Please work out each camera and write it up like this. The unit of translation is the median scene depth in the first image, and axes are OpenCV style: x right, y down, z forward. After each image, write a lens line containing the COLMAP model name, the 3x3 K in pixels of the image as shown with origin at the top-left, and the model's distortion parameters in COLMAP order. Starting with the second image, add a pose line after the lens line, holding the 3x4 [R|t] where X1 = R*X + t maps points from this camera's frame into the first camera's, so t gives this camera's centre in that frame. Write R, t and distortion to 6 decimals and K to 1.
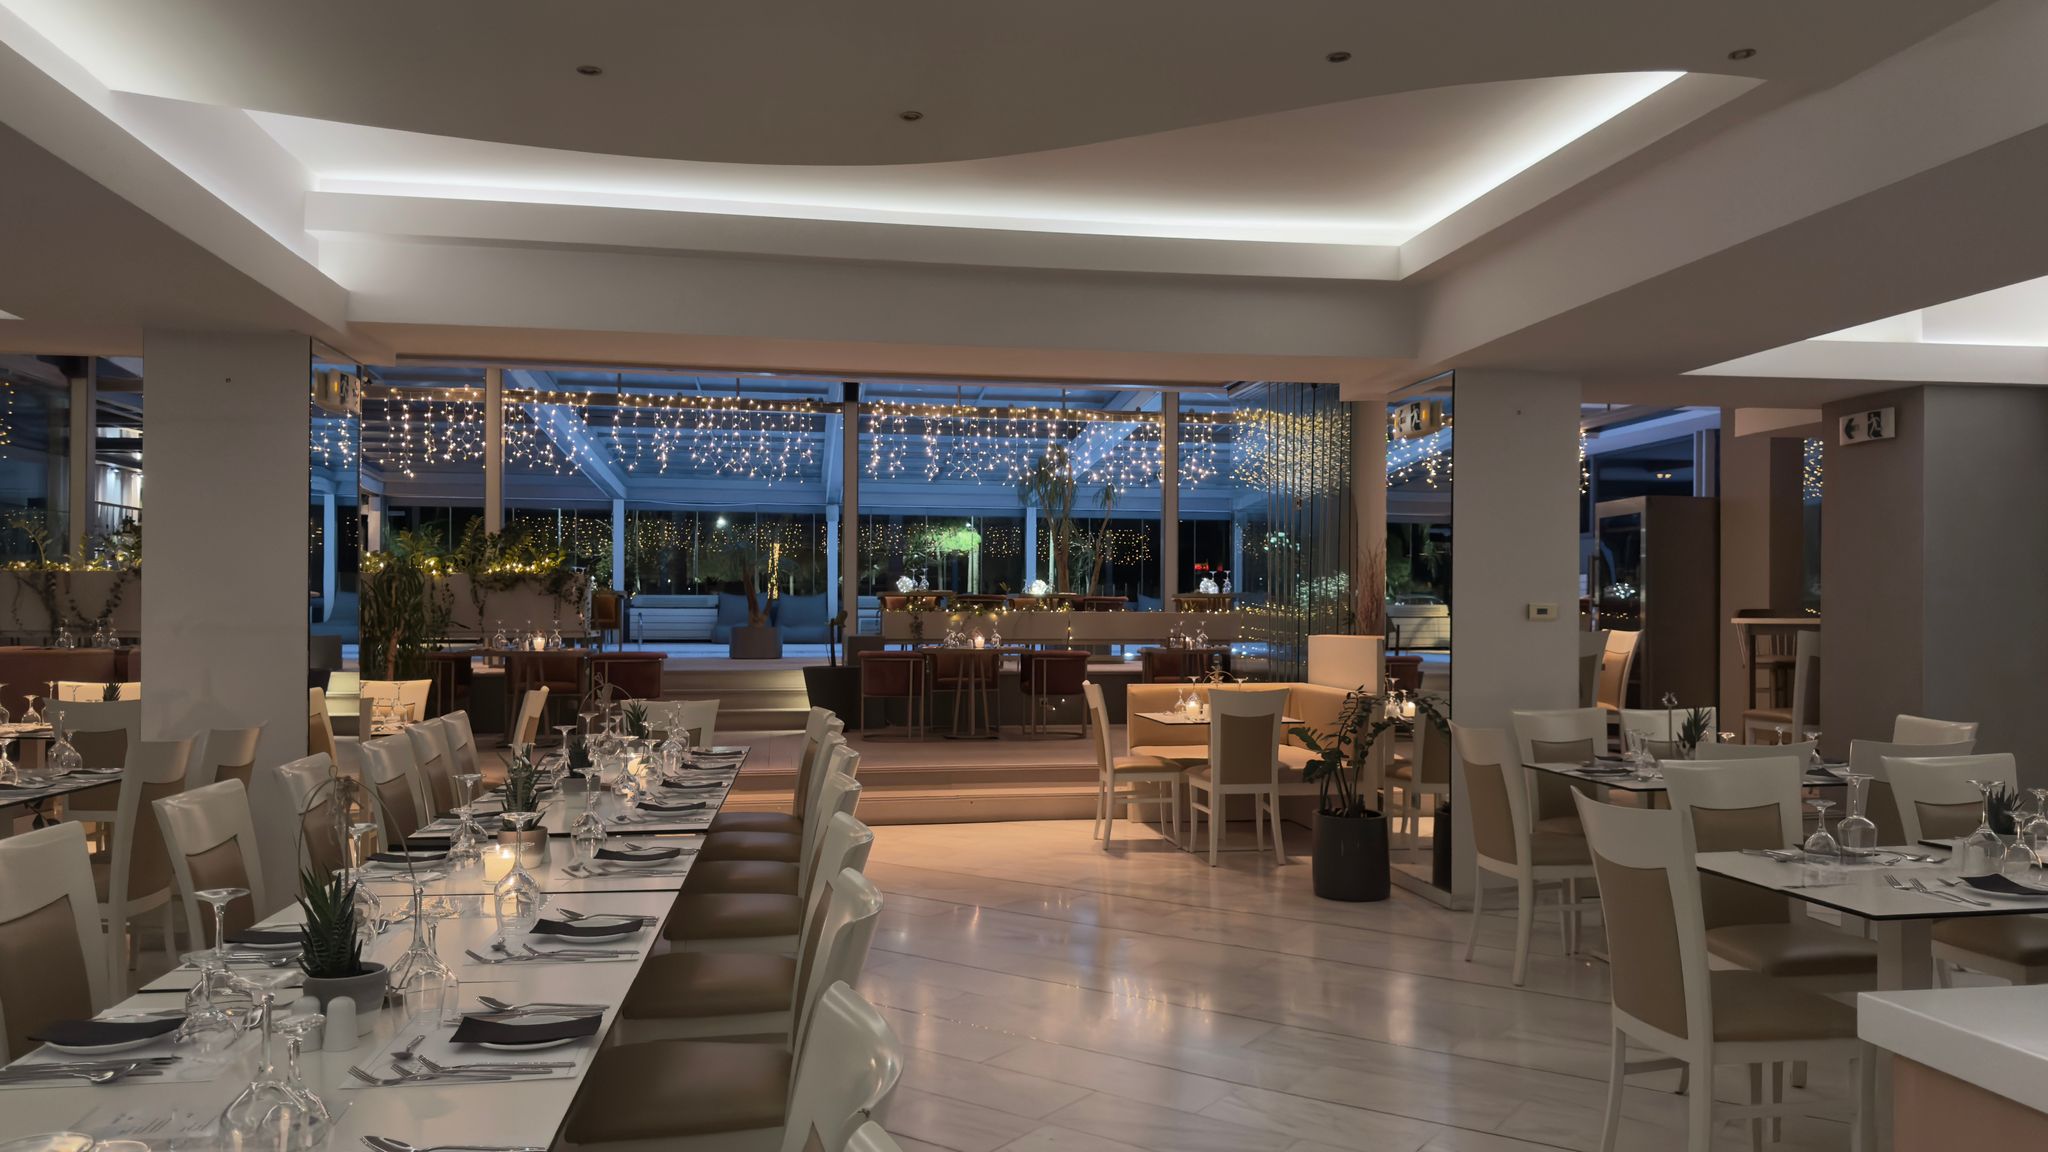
lens RADIAL K [[1415.0, 0, 1024.0], [0, 1415.0, 576.0], [0, 0, 1]] dist [0.160056, -0.237176]
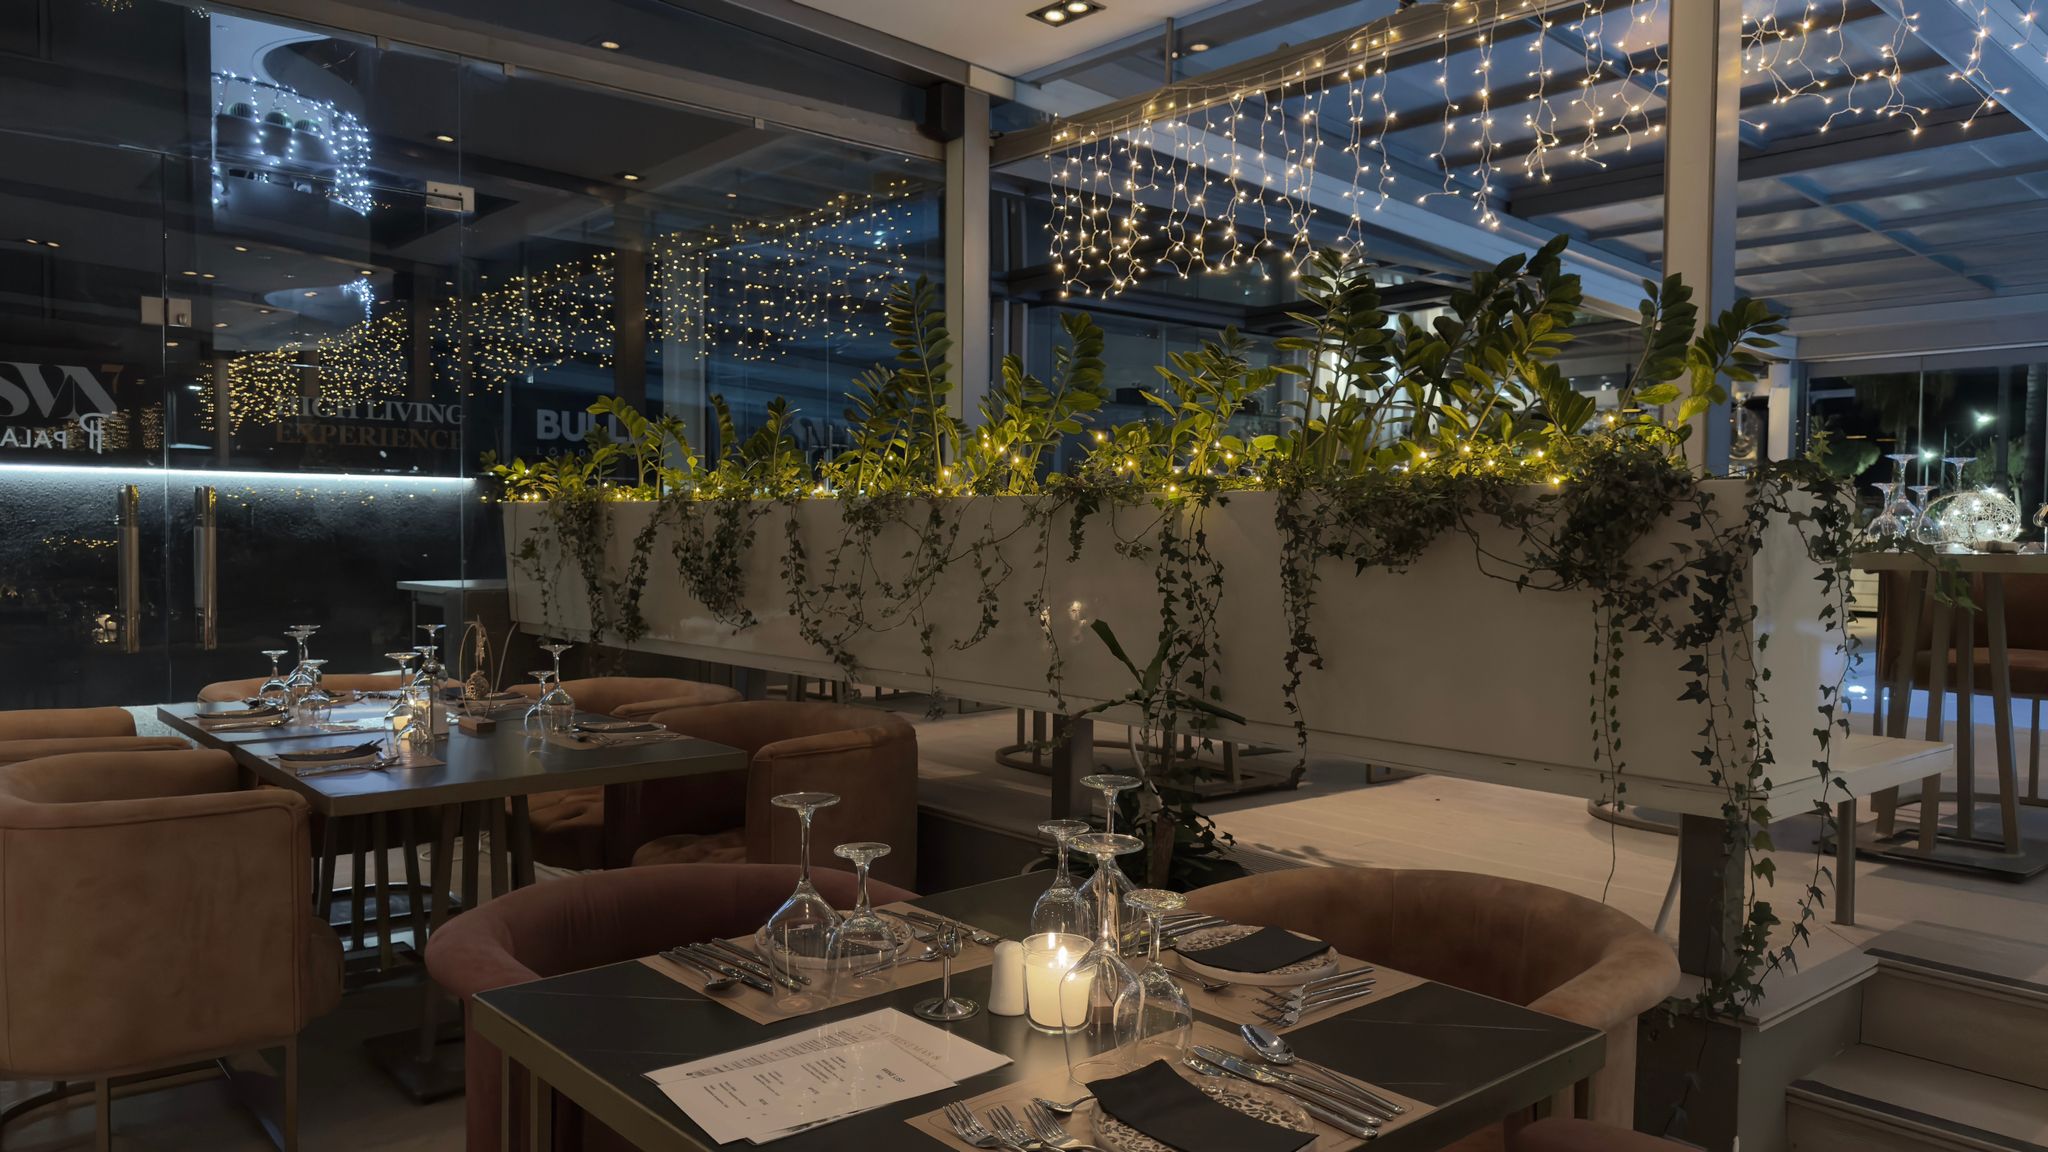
lens RADIAL K [[1415.0, 0, 1024.0], [0, 1415.0, 576.0], [0, 0, 1]] dist [0.160056, -0.237176]
pose [[0.523635, 0.032103, -0.851337, -0.170803], [0.011791, 0.998921, 0.044921, 0.001447], [0.851861, -0.033560, 0.522692, 0.698789]]
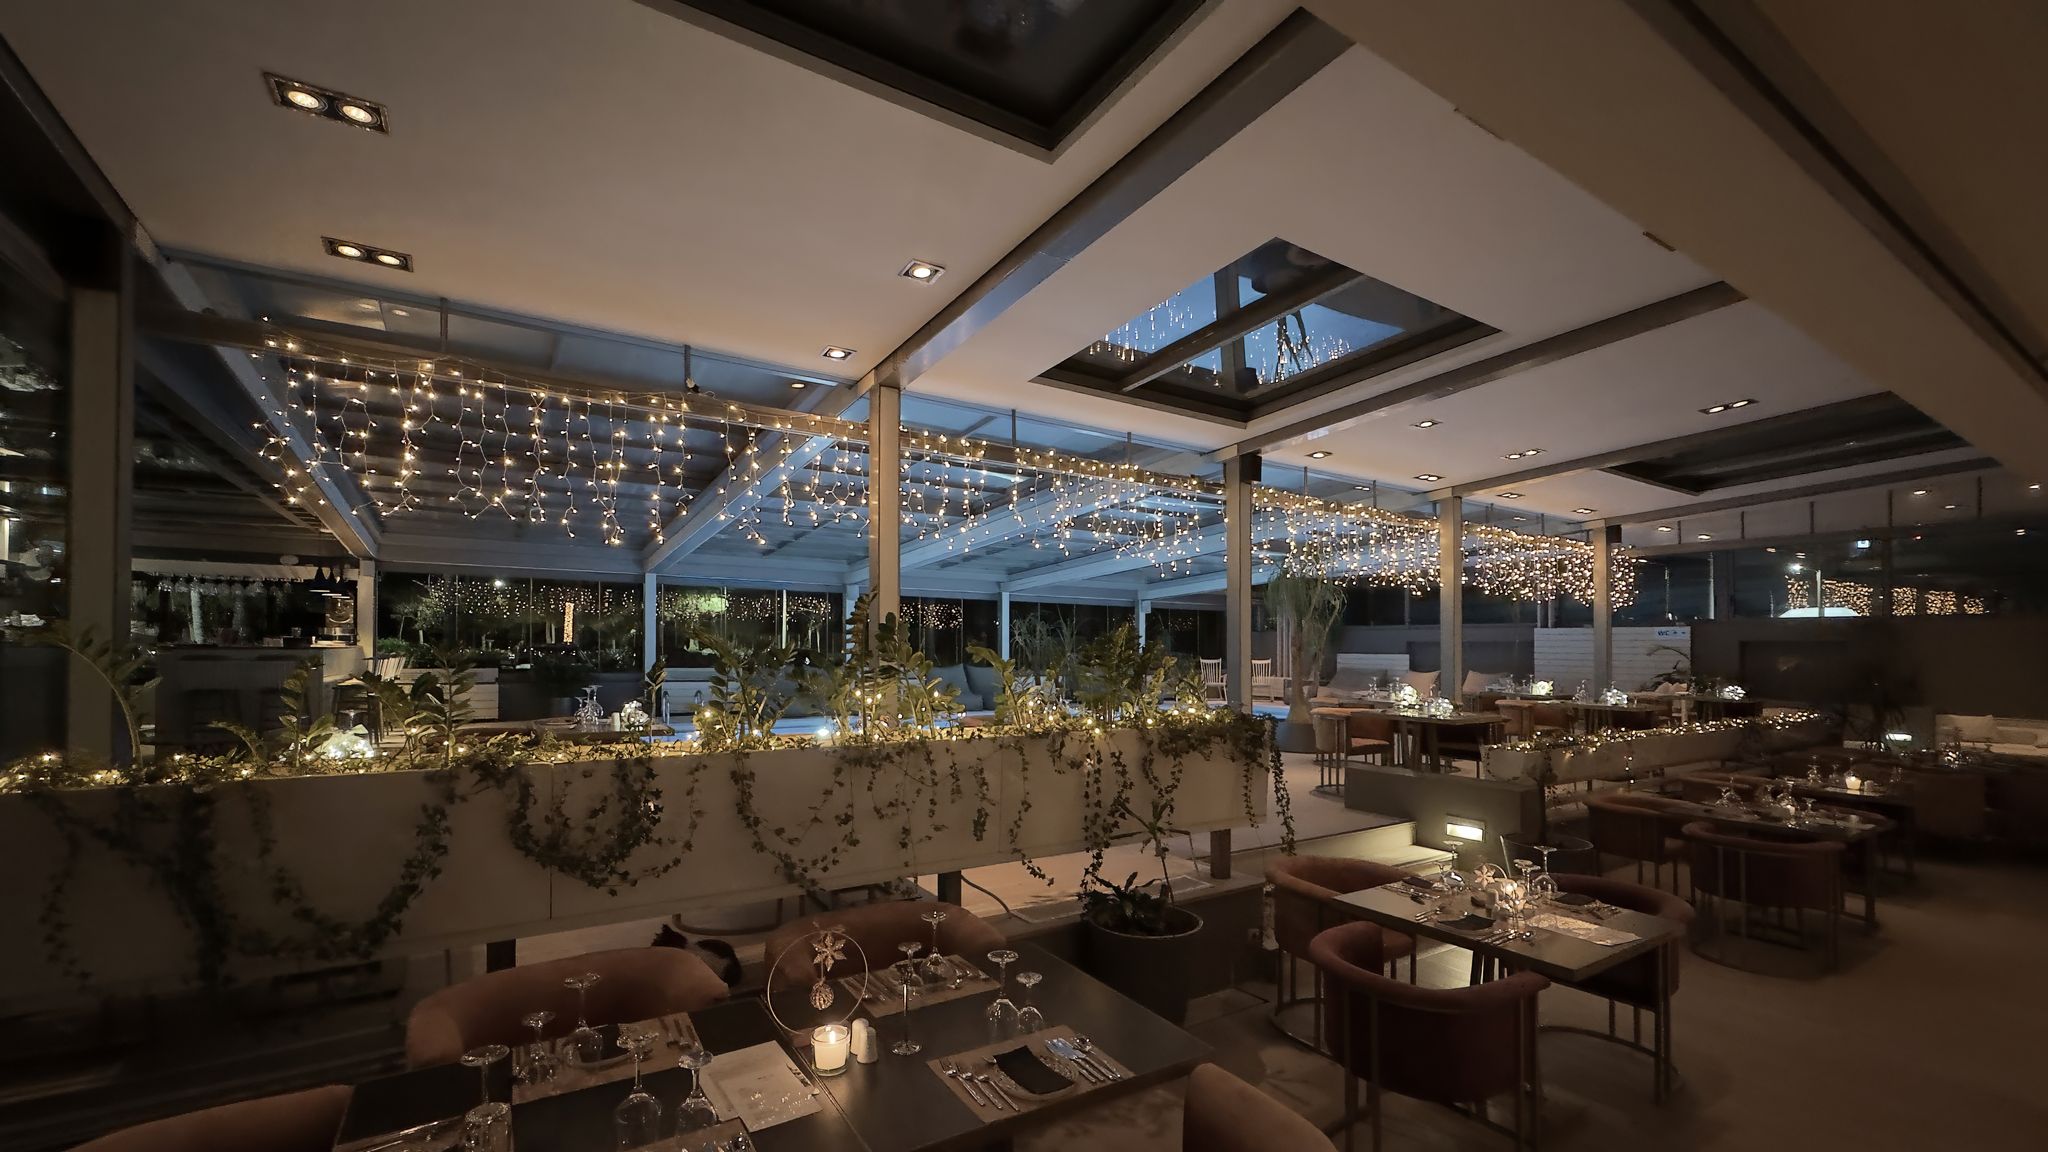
lens RADIAL K [[840.4, 0, 1027.2], [0, 840.4, 637.1], [0, 0, 1]] dist [-0.000826, -0.000249]
pose [[0.916896, 0.011366, 0.398965, -0.461679], [-0.017269, 0.999788, 0.011204, -0.033681], [-0.398753, -0.017162, 0.916898, 0.605608]]
